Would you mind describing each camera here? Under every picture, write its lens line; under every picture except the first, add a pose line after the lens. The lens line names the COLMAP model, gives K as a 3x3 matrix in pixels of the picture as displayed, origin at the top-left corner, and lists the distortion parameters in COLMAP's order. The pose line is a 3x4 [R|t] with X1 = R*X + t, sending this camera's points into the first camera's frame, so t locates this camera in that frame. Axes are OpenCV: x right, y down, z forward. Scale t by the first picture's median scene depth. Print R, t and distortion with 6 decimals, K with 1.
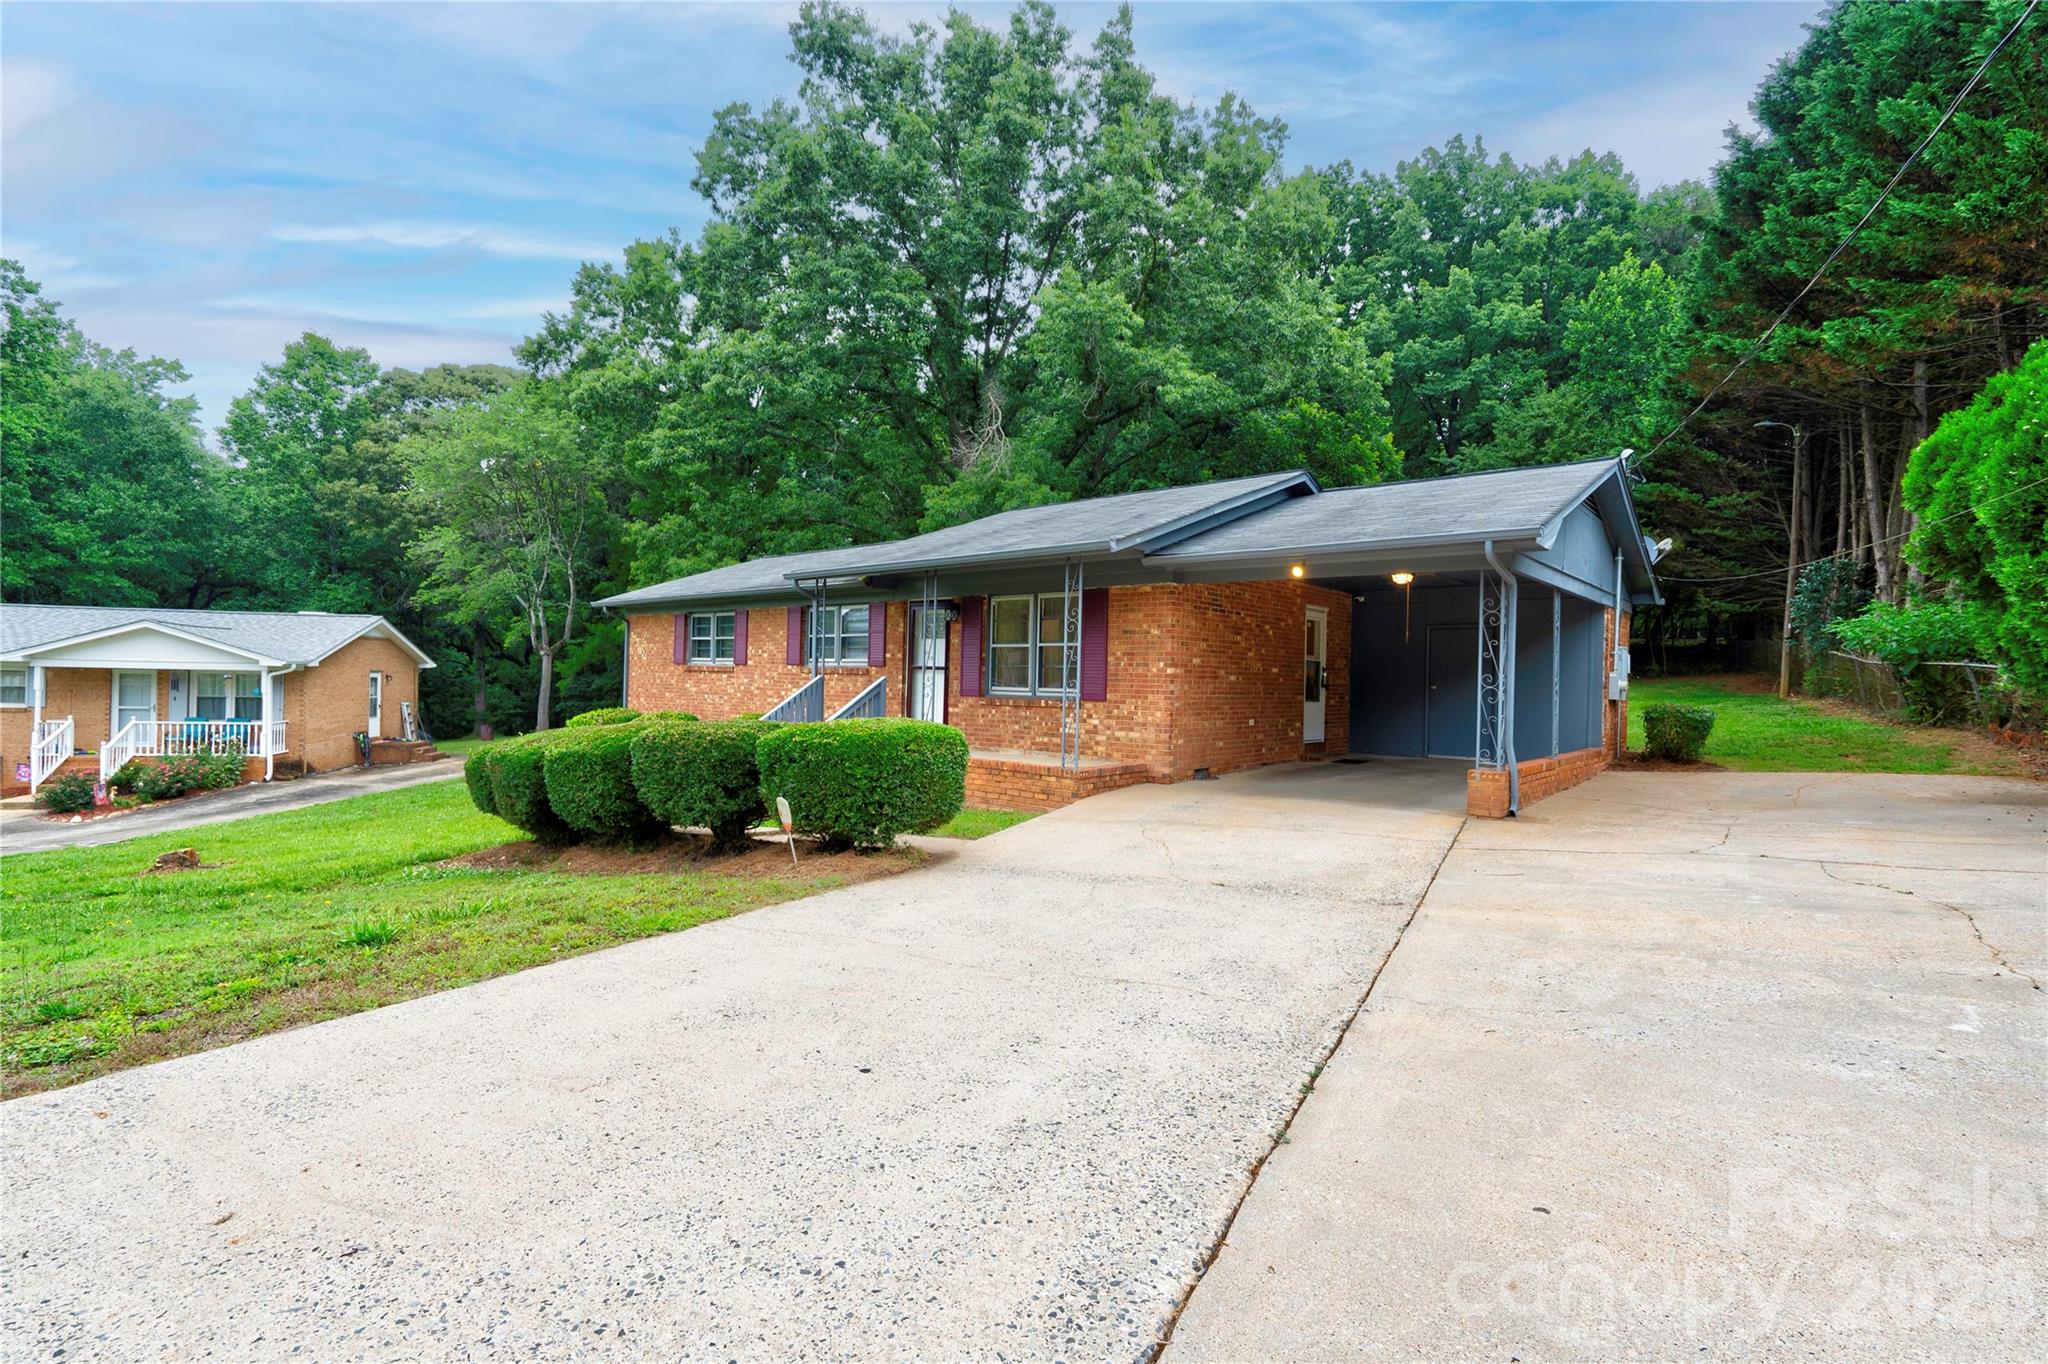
lens RADIAL K [[956.8, 0, 1019.5], [0, 956.8, 679.6], [0, 0, 1]] dist [0.000997, 0.013589]
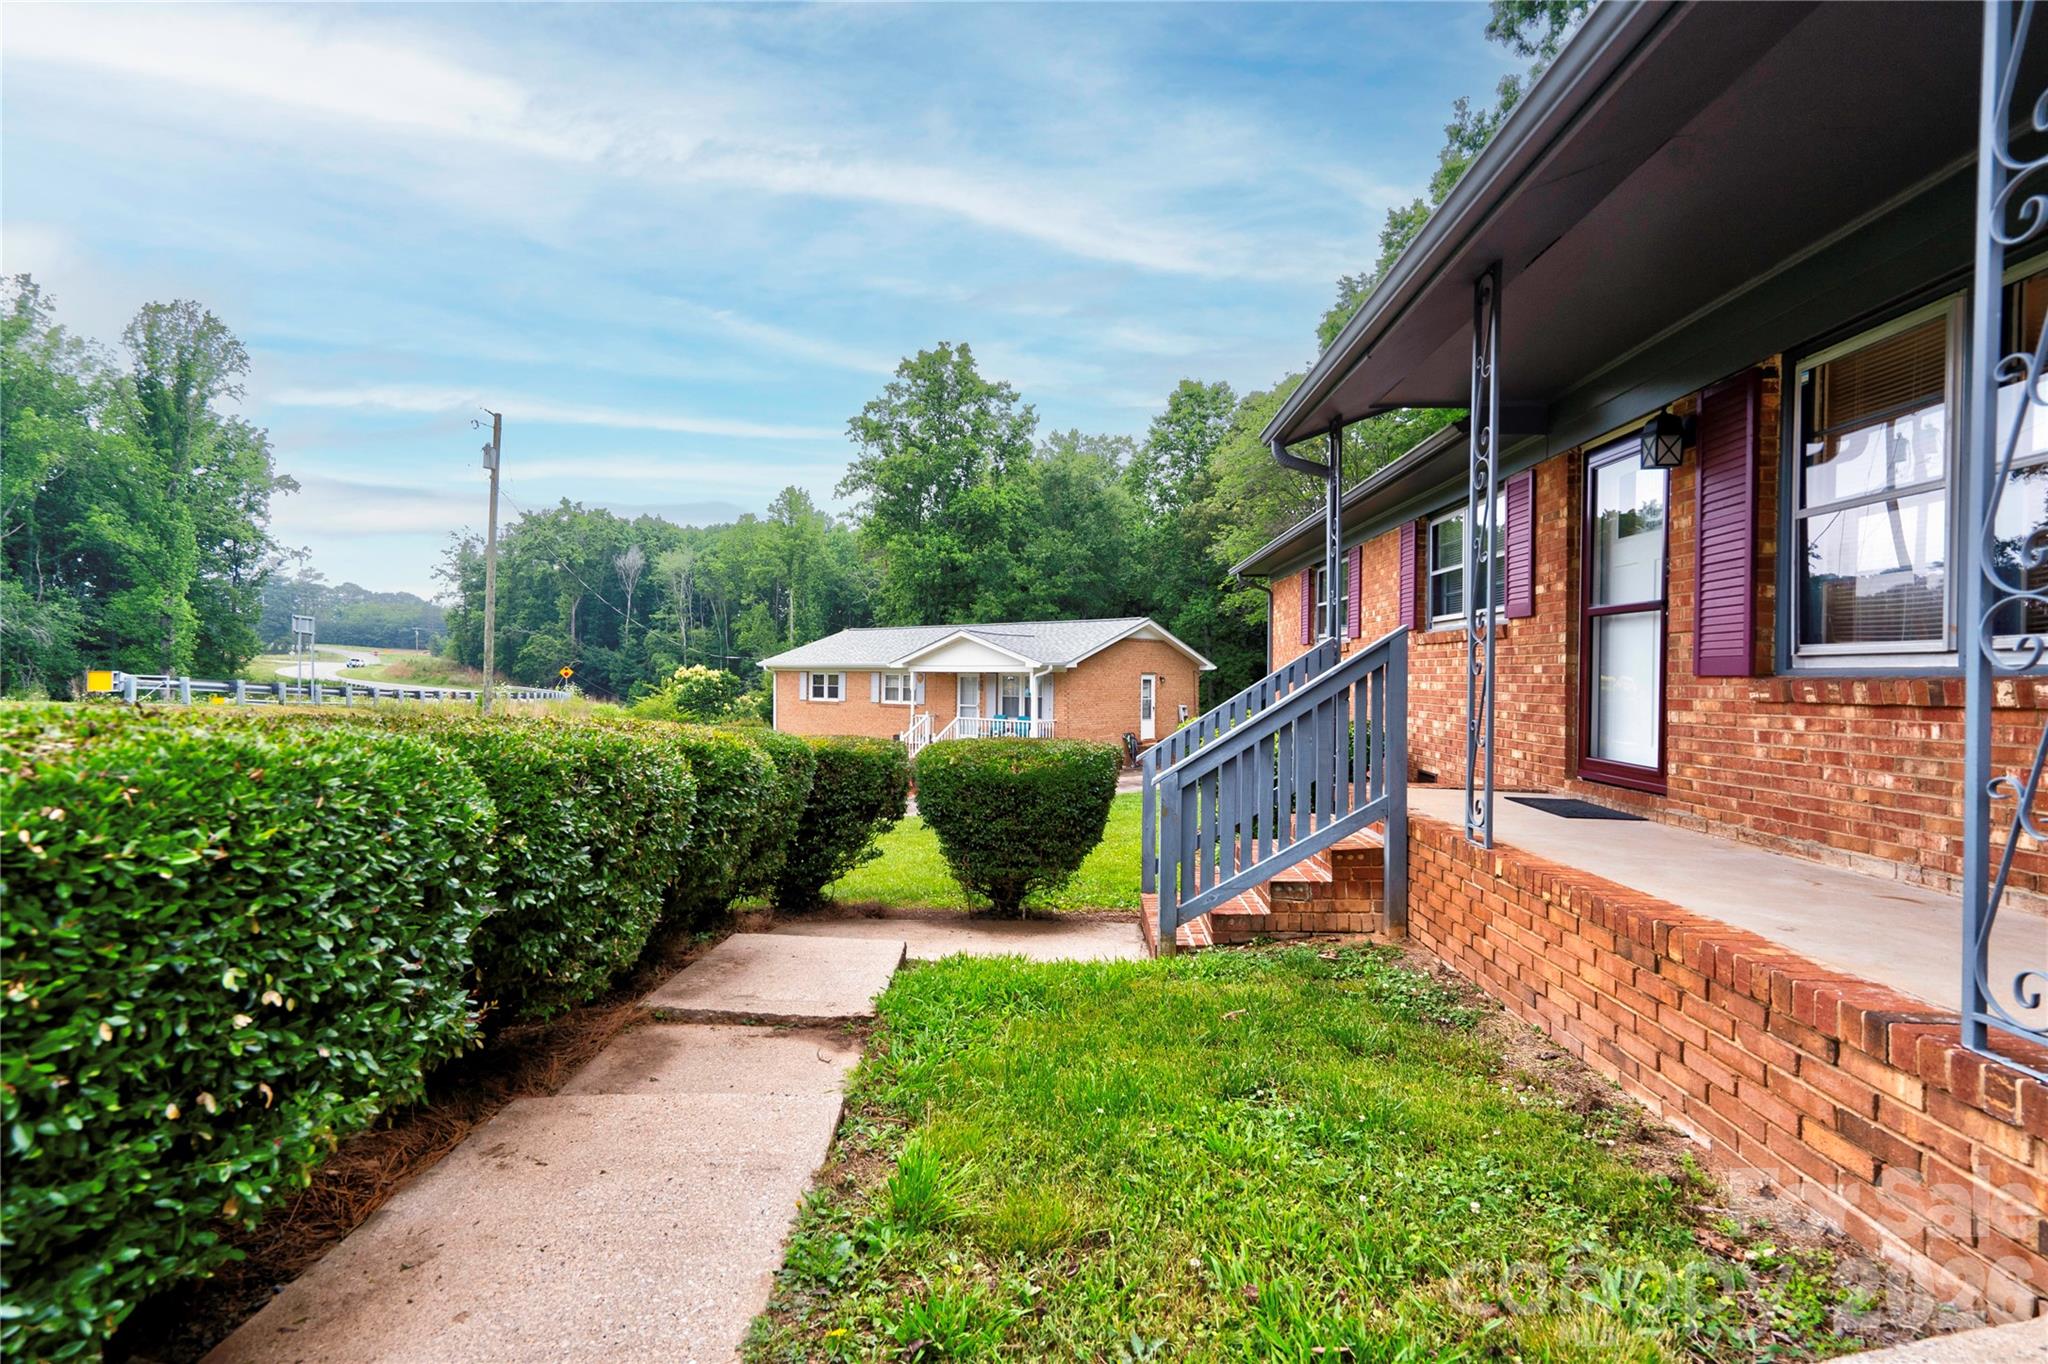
lens RADIAL K [[945.1, 0, 1007.4], [0, 945.1, 676.3], [0, 0, 1]] dist [-0.001553, 0.014025]
pose [[0.602414, -0.014487, -0.798052, 0.036964], [0.002291, 0.999863, -0.016422, 0.012844], [0.798180, 0.008065, 0.602365, 0.350890]]
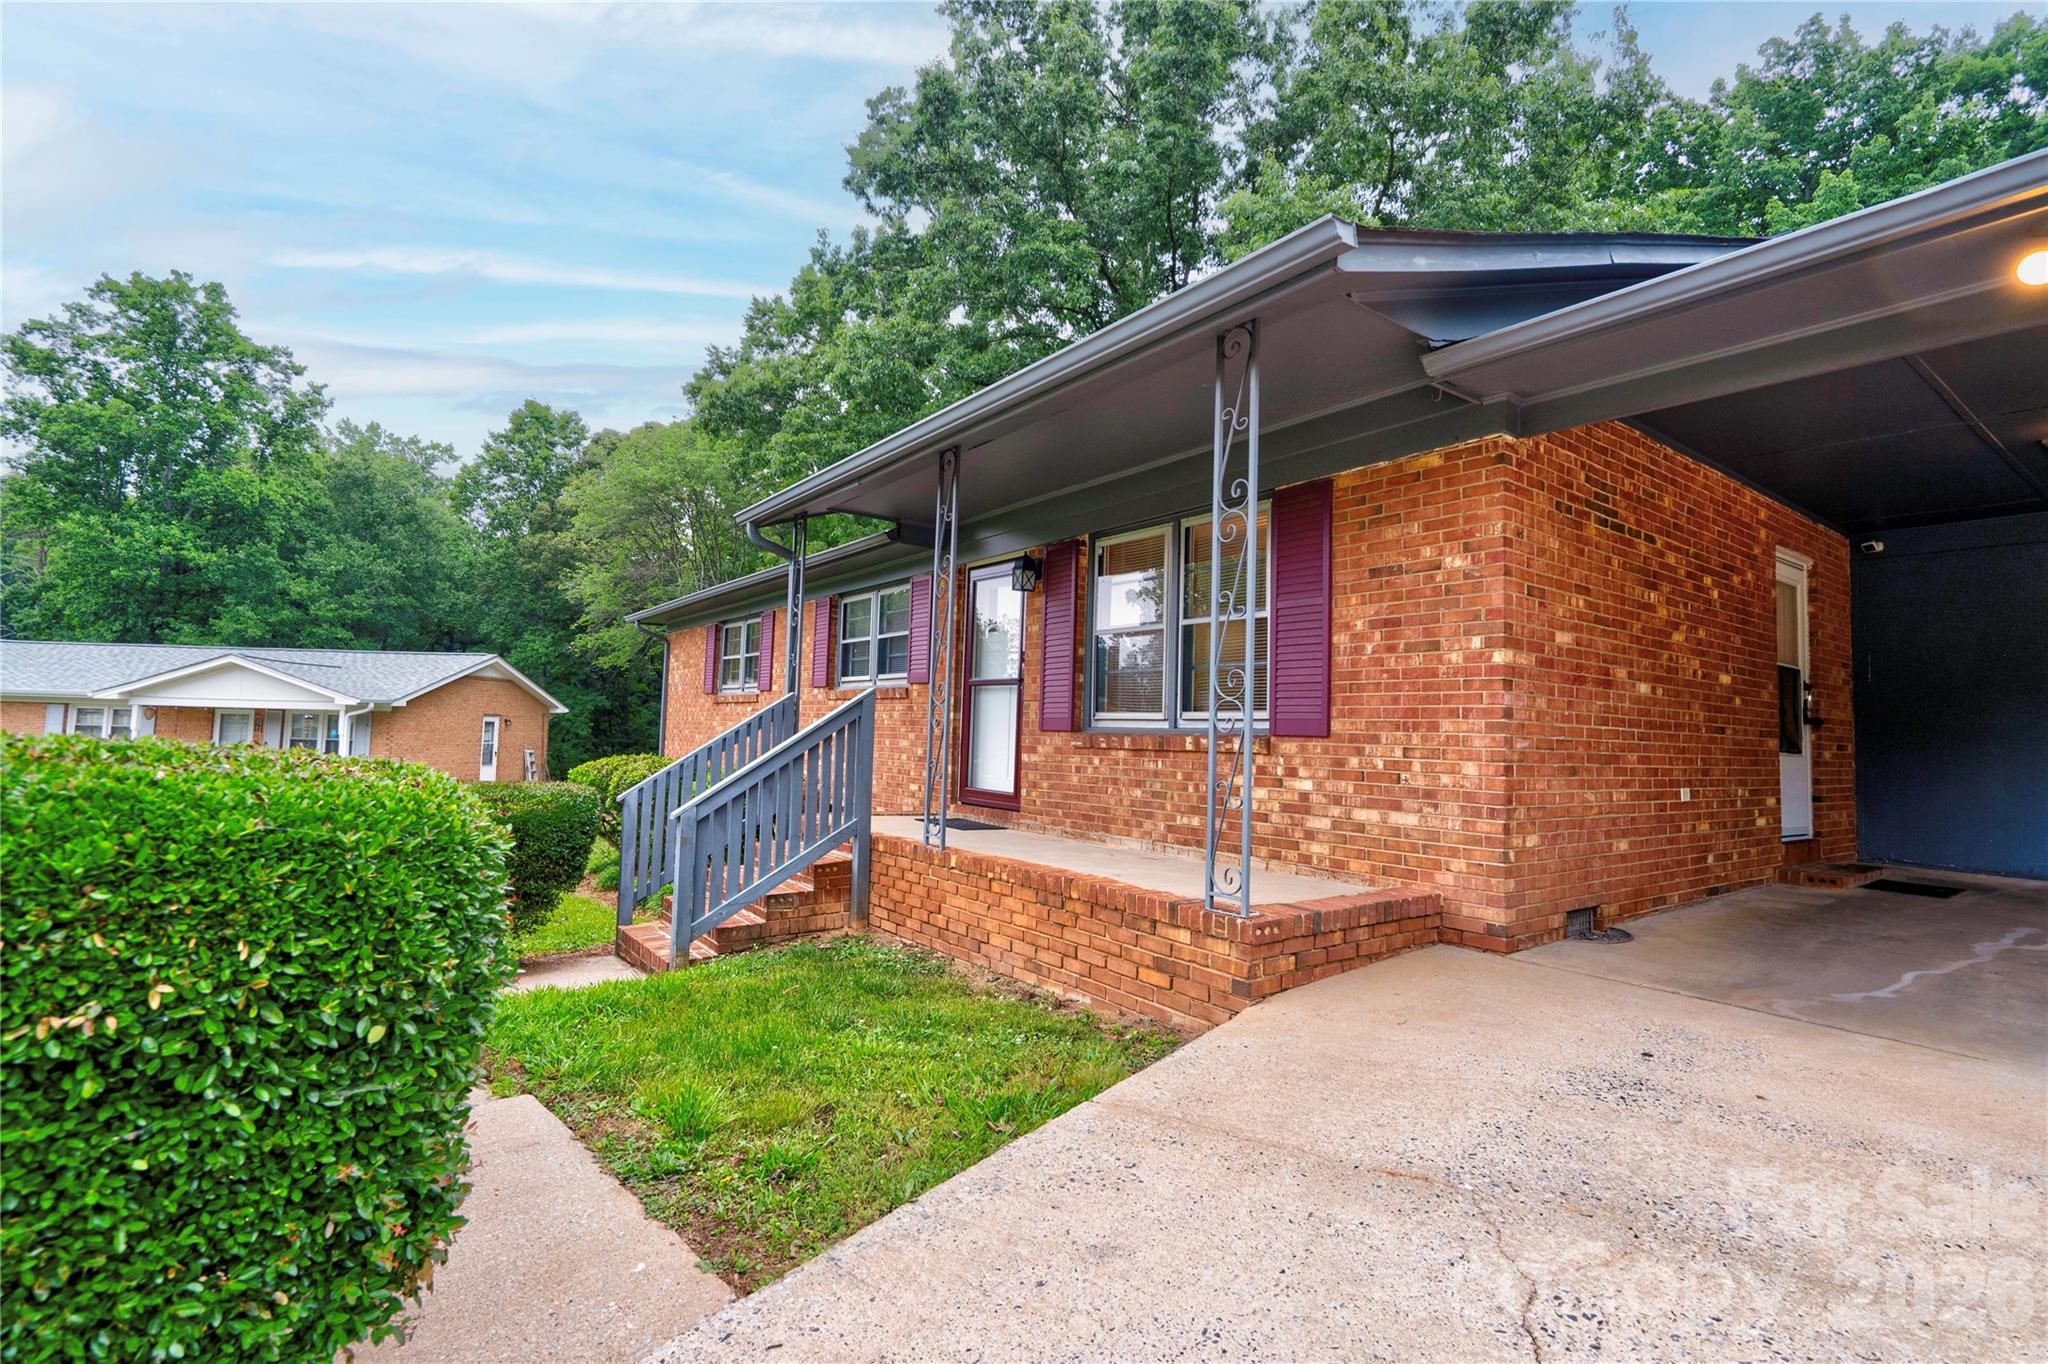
lens RADIAL K [[944.6, 0, 1014.7], [0, 944.6, 677.0], [0, 0, 1]] dist [0.002790, 0.008235]
pose [[0.973446, -0.005696, -0.228845, 0.026134], [-0.009989, 0.997681, -0.067321, 0.013253], [0.228697, 0.067819, 0.971132, 0.288835]]
